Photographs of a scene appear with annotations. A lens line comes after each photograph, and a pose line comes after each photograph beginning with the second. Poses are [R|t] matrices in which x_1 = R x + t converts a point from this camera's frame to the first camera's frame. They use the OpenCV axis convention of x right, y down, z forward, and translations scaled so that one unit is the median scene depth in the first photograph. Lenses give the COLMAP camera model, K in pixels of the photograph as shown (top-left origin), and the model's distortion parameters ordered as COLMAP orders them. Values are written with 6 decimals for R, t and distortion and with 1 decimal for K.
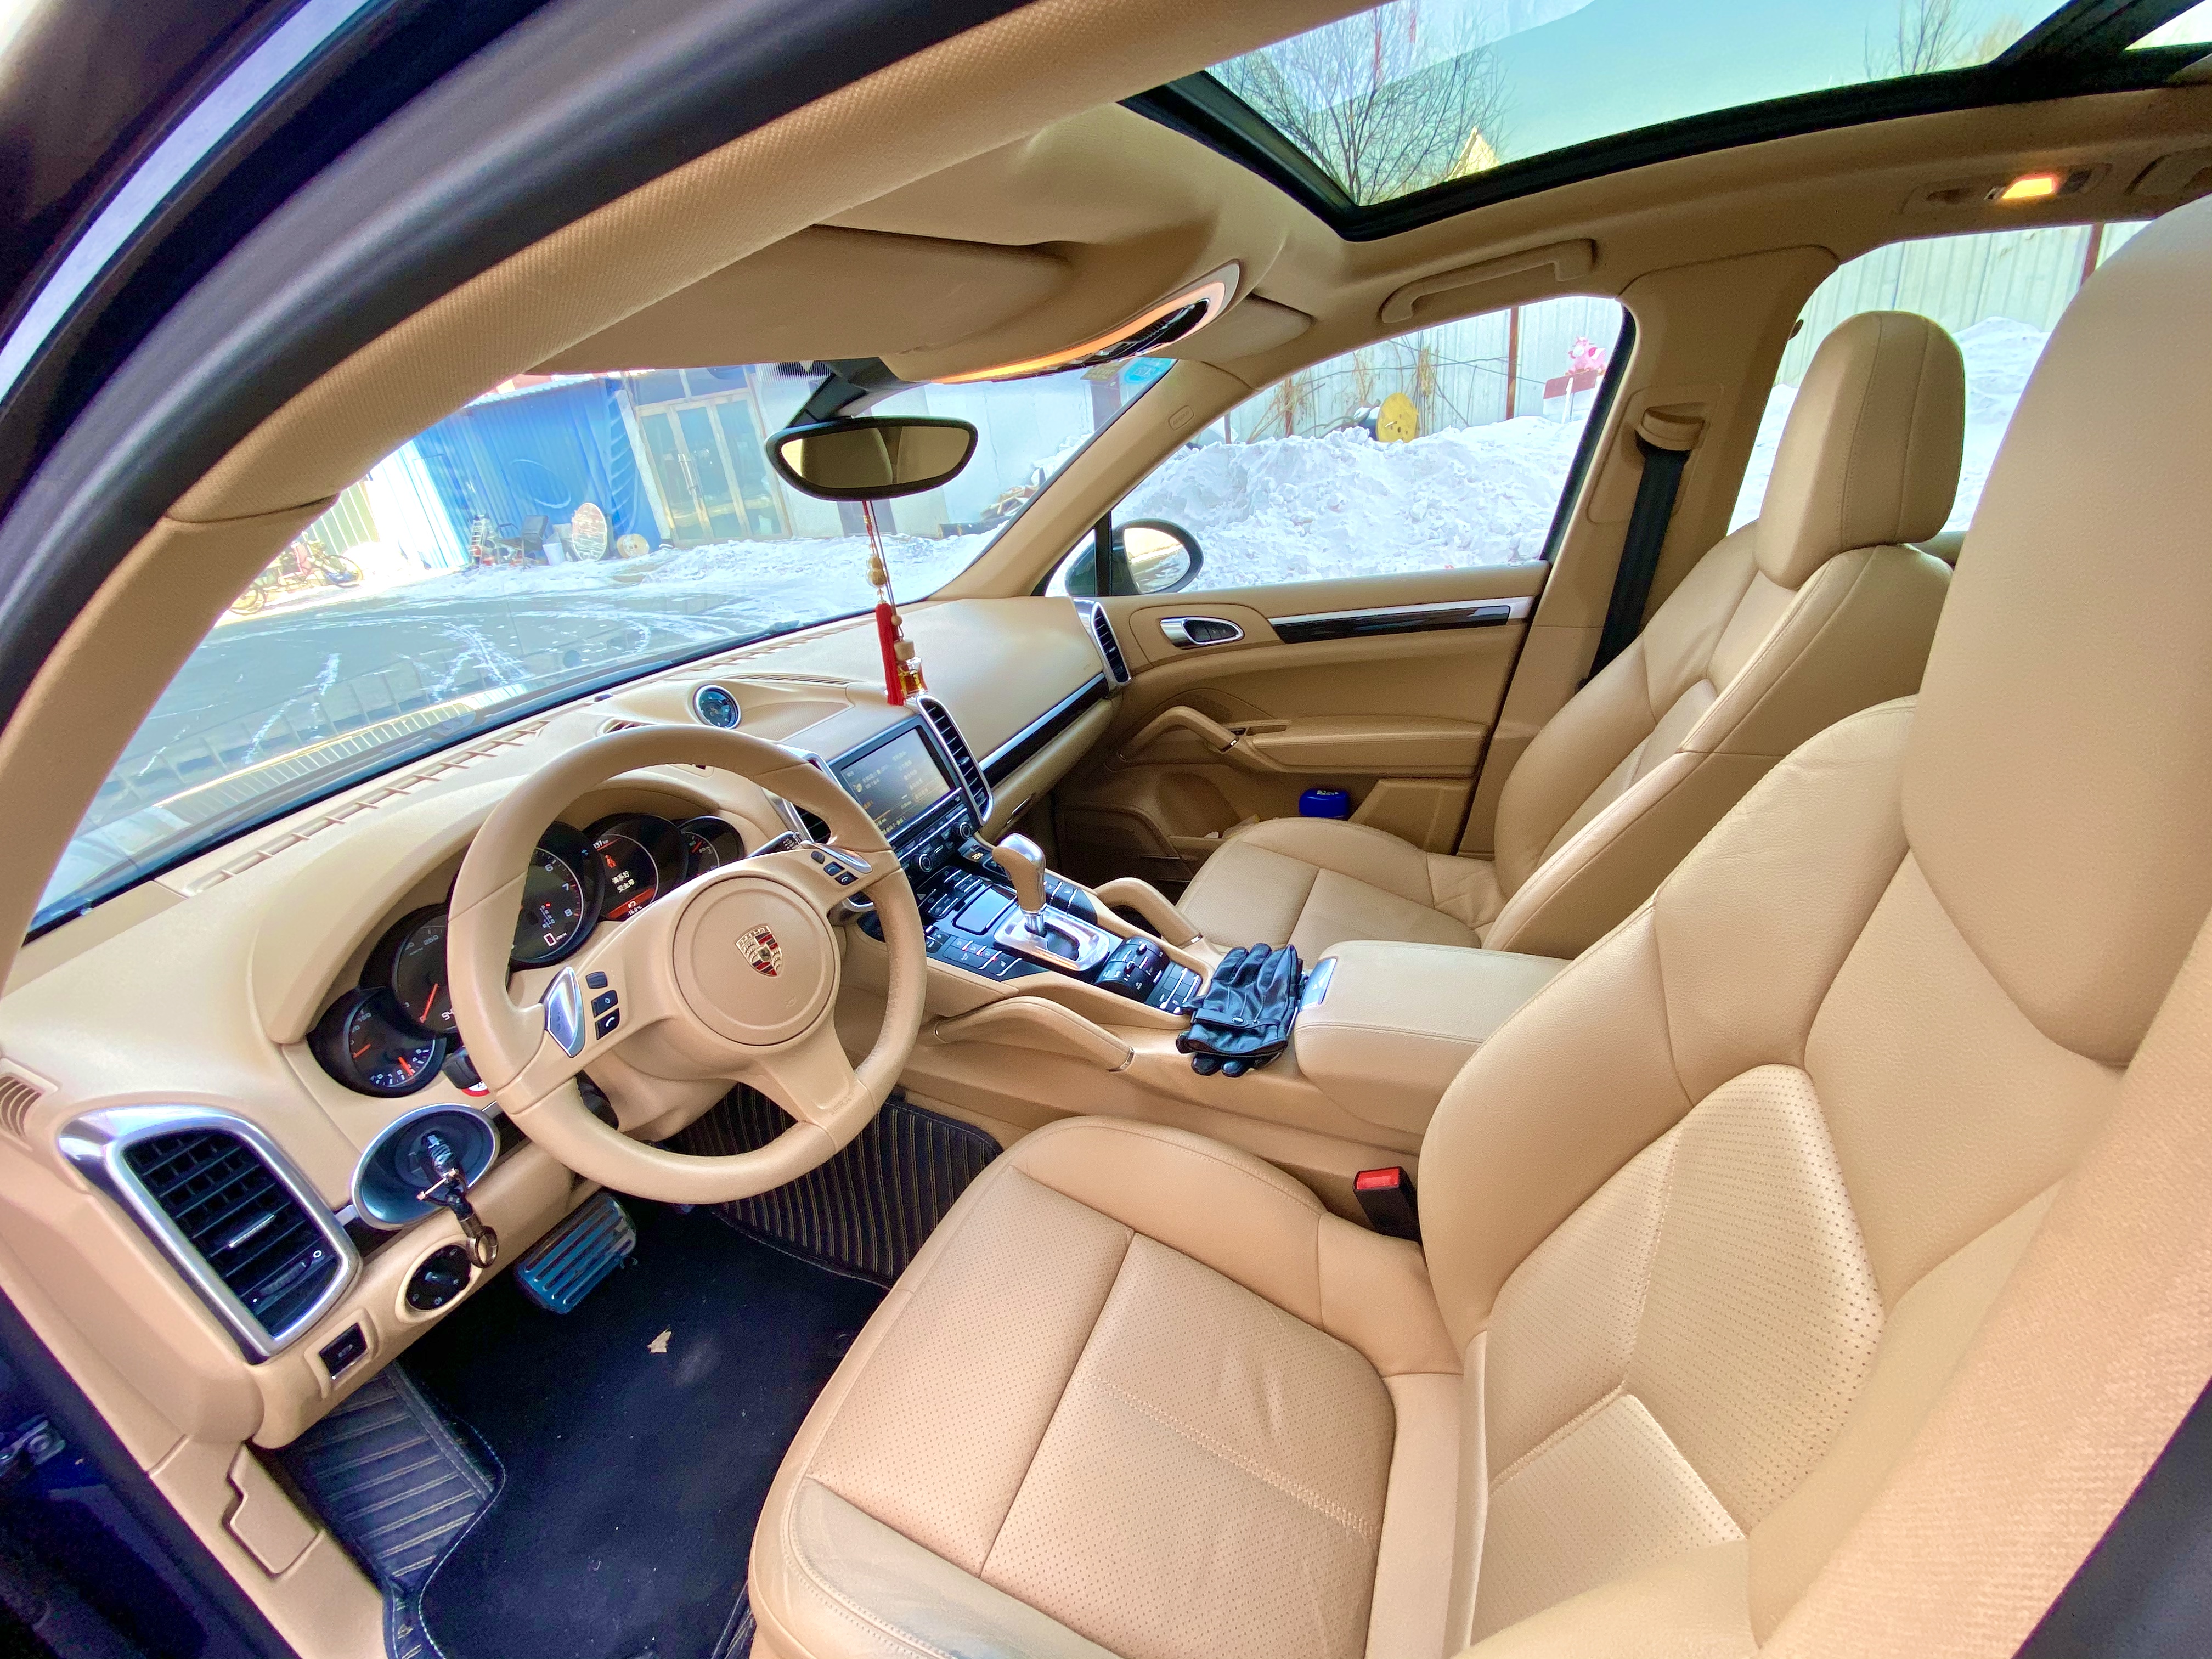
lens RADIAL K [[904.8, 0, 1106.0], [0, 904.8, 829.5], [0, 0, 1]] dist [0.011370, -0.000343]
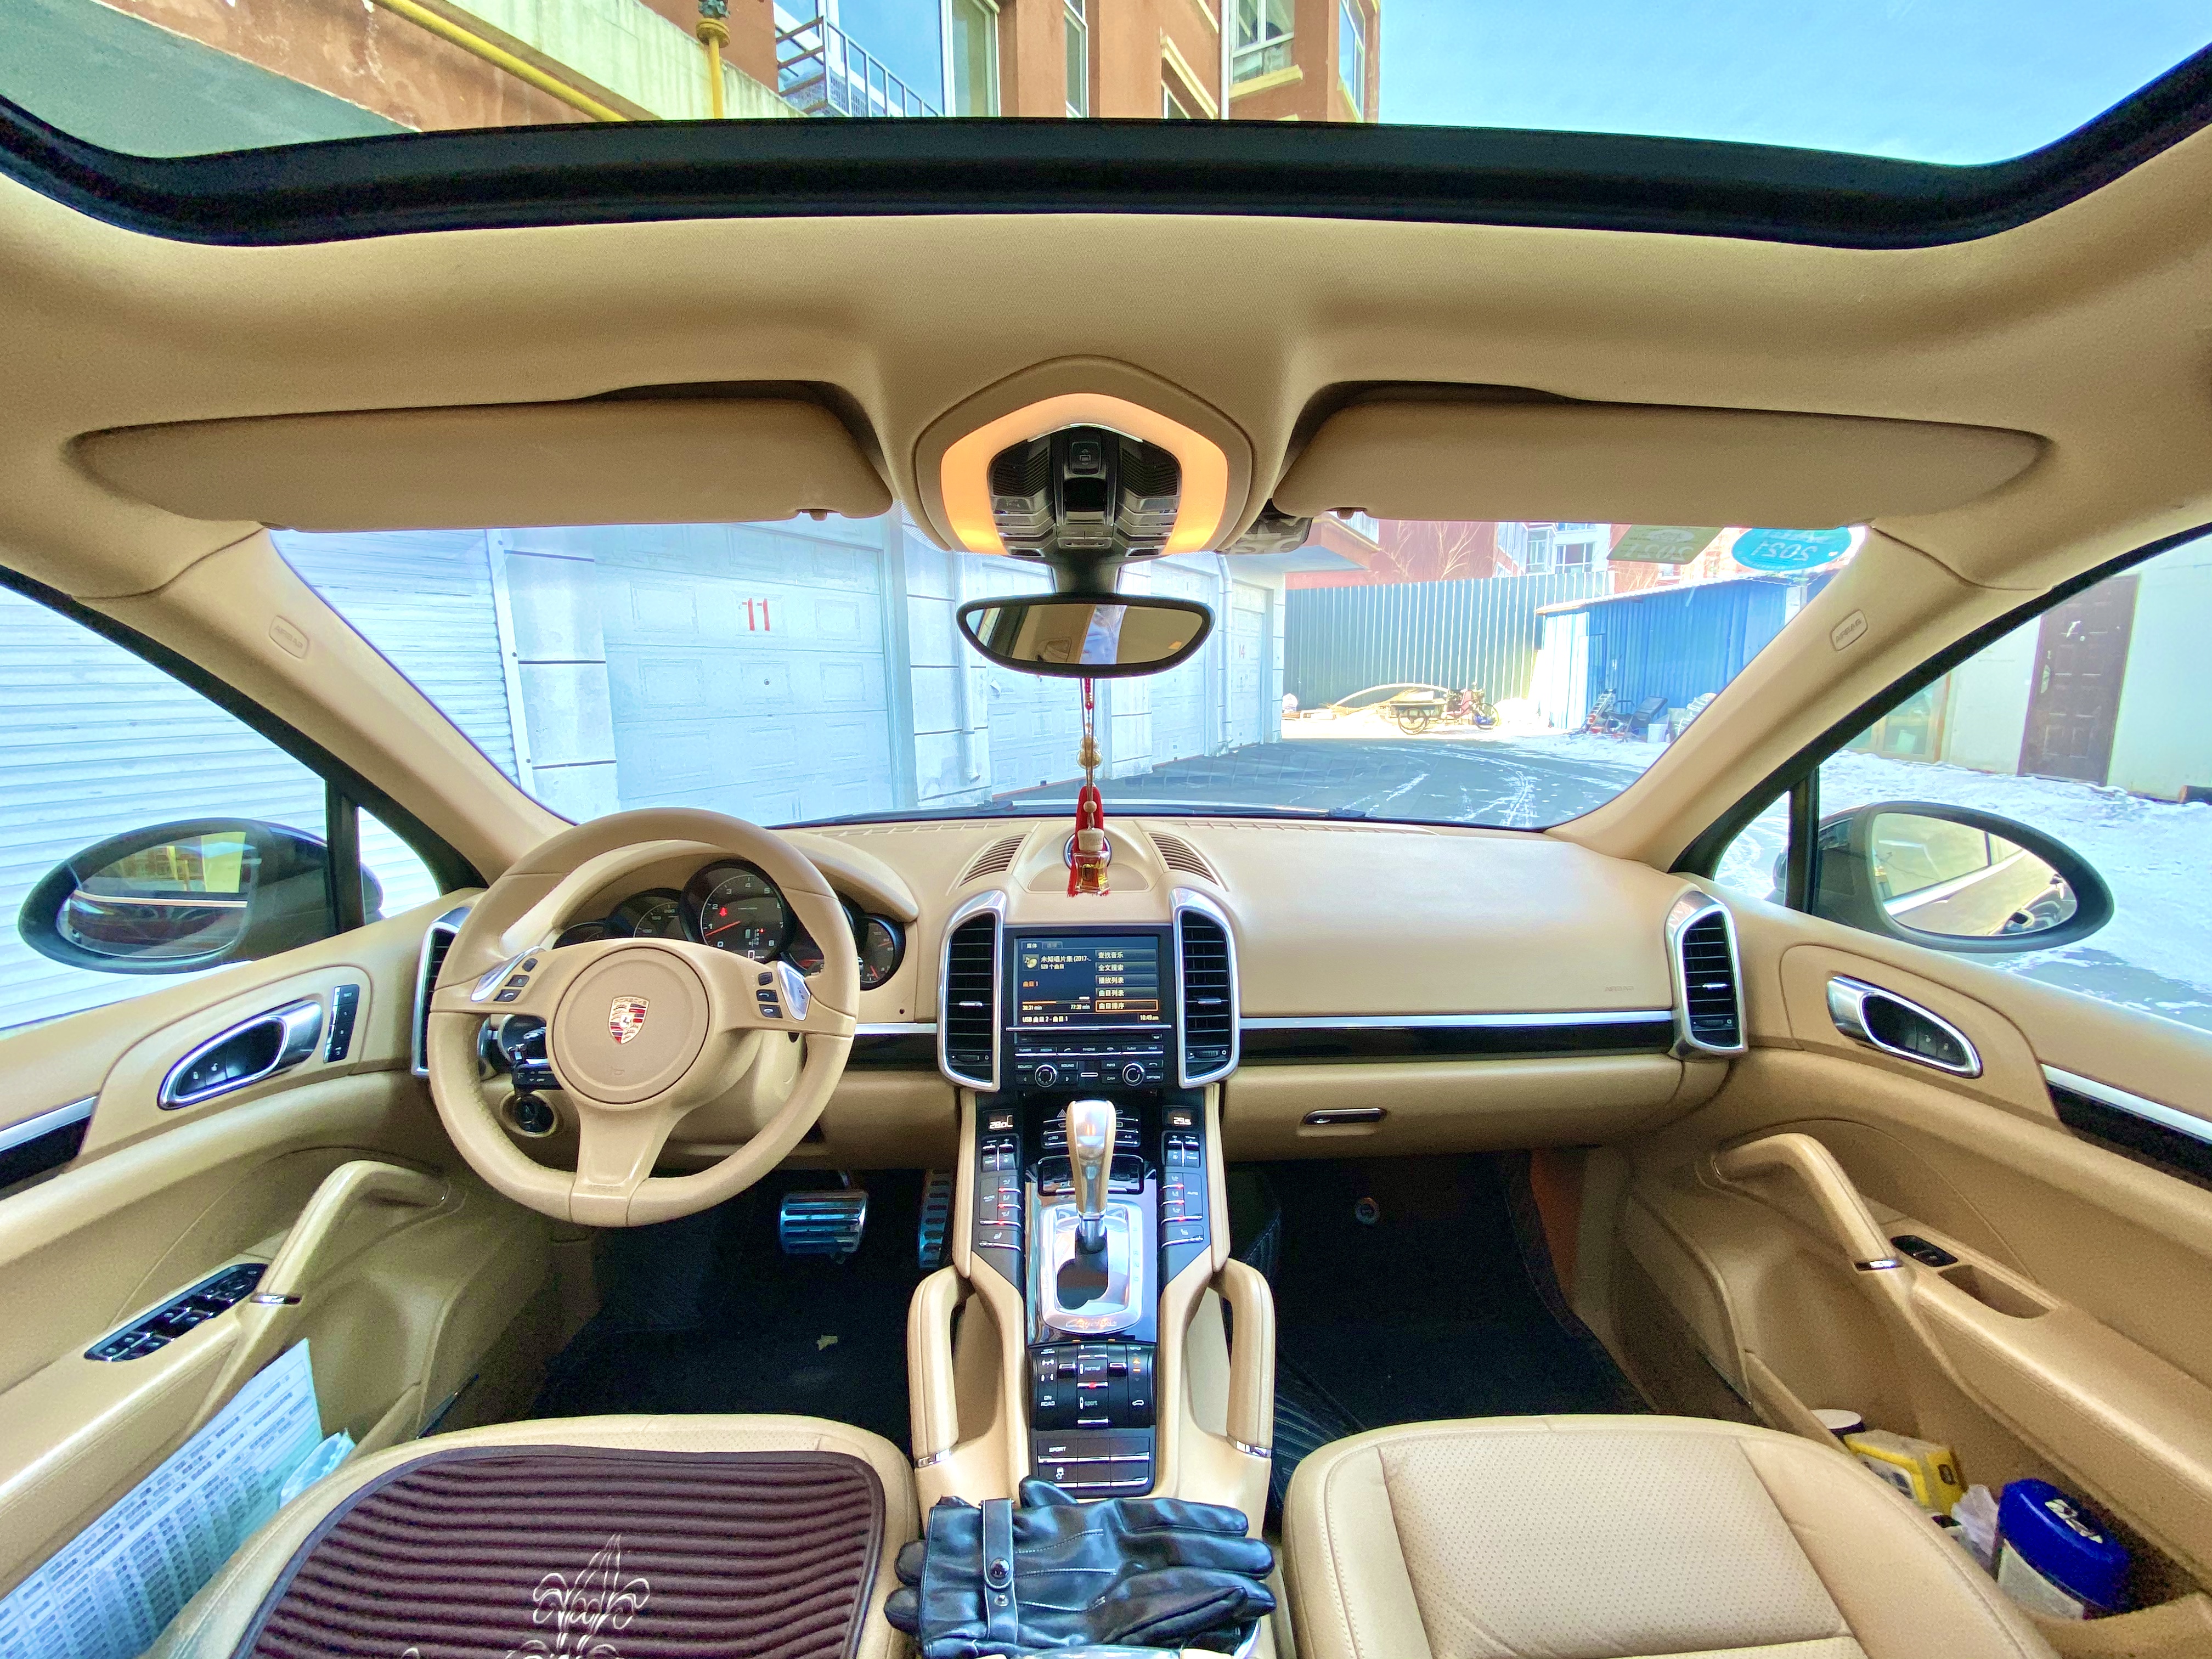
lens RADIAL K [[904.8, 0, 1106.0], [0, 904.8, 829.5], [0, 0, 1]] dist [0.011370, -0.000343]
pose [[0.419537, 0.258951, -0.870019, 0.332581], [-0.415253, 0.907030, 0.069725, -0.168886], [0.807188, 0.332026, 0.488063, 0.356639]]
